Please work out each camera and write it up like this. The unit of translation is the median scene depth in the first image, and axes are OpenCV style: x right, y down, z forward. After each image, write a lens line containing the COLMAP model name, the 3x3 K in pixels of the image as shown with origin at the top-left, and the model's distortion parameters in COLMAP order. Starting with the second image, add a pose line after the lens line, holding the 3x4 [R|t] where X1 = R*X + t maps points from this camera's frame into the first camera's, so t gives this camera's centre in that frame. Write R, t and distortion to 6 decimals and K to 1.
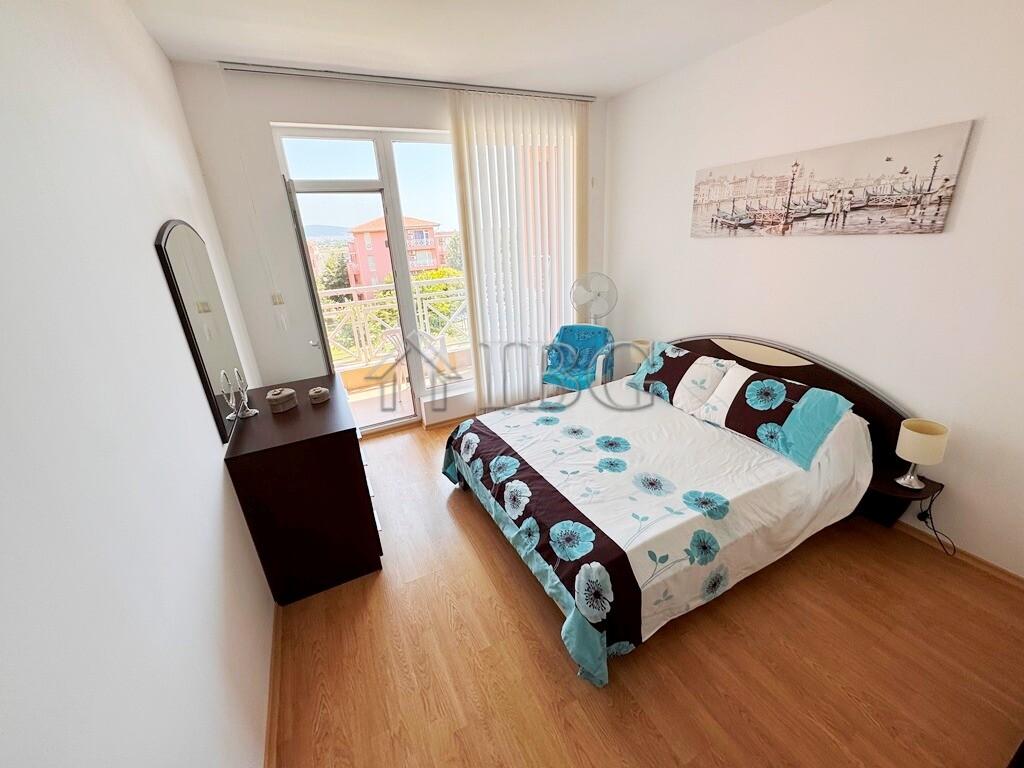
lens RADIAL K [[408.7, 0, 512.0], [0, 408.7, 384.0], [0, 0, 1]] dist [0.000519, 0.000254]
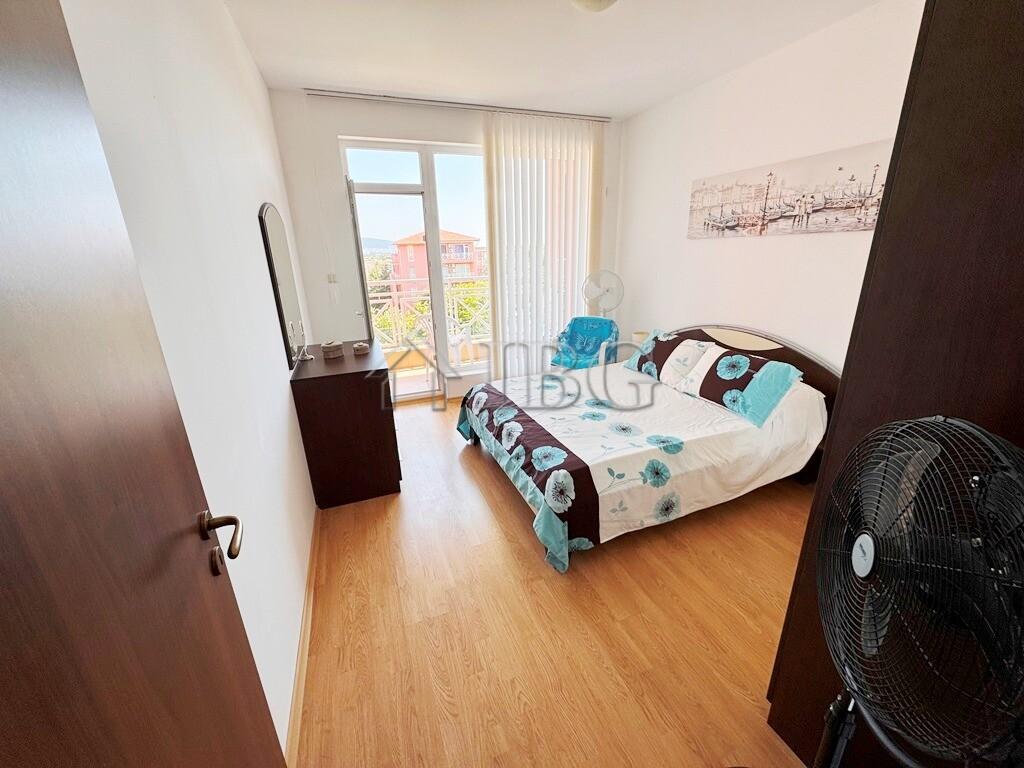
lens RADIAL K [[408.7, 0, 512.0], [0, 408.7, 384.0], [0, 0, 1]] dist [0.000519, 0.000254]
pose [[0.995487, 0.055574, -0.076926, 0.088790], [-0.058530, 0.997610, -0.036723, 0.155512], [0.074702, 0.041060, 0.996360, -0.204881]]
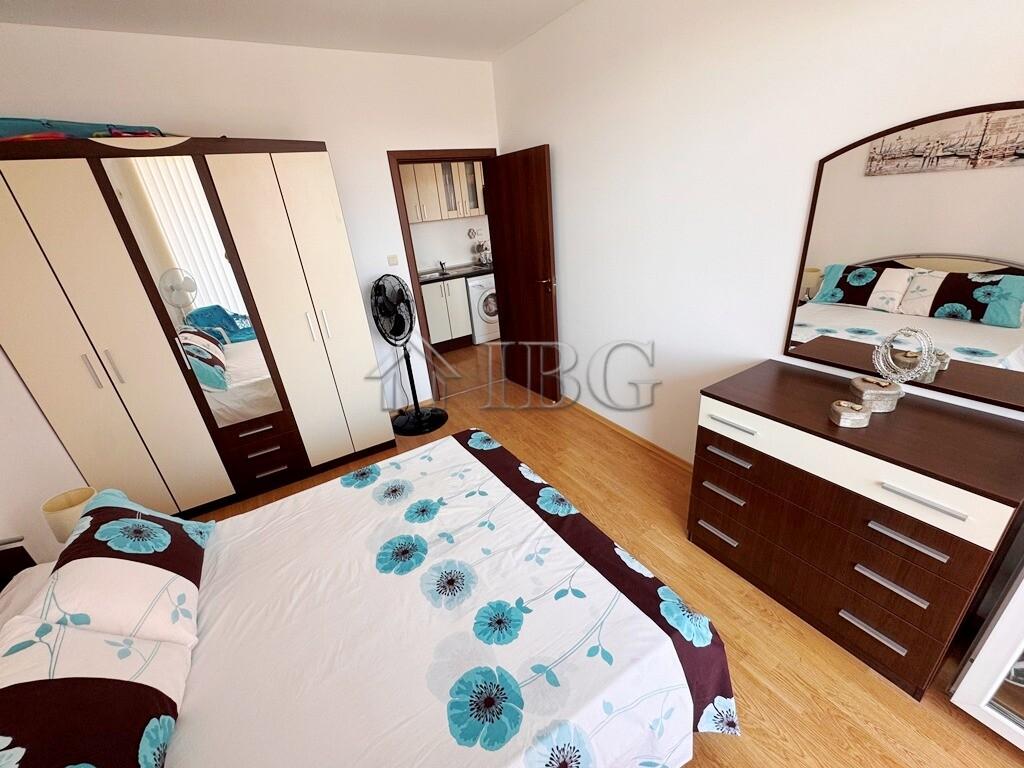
lens RADIAL K [[408.7, 0, 512.0], [0, 408.7, 384.0], [0, 0, 1]] dist [0.000519, 0.000254]
pose [[-0.985352, 0.169026, -0.022643, 0.045275], [0.104503, 0.703395, 0.703075, -0.510782], [0.134765, 0.690410, -0.710755, 1.372620]]
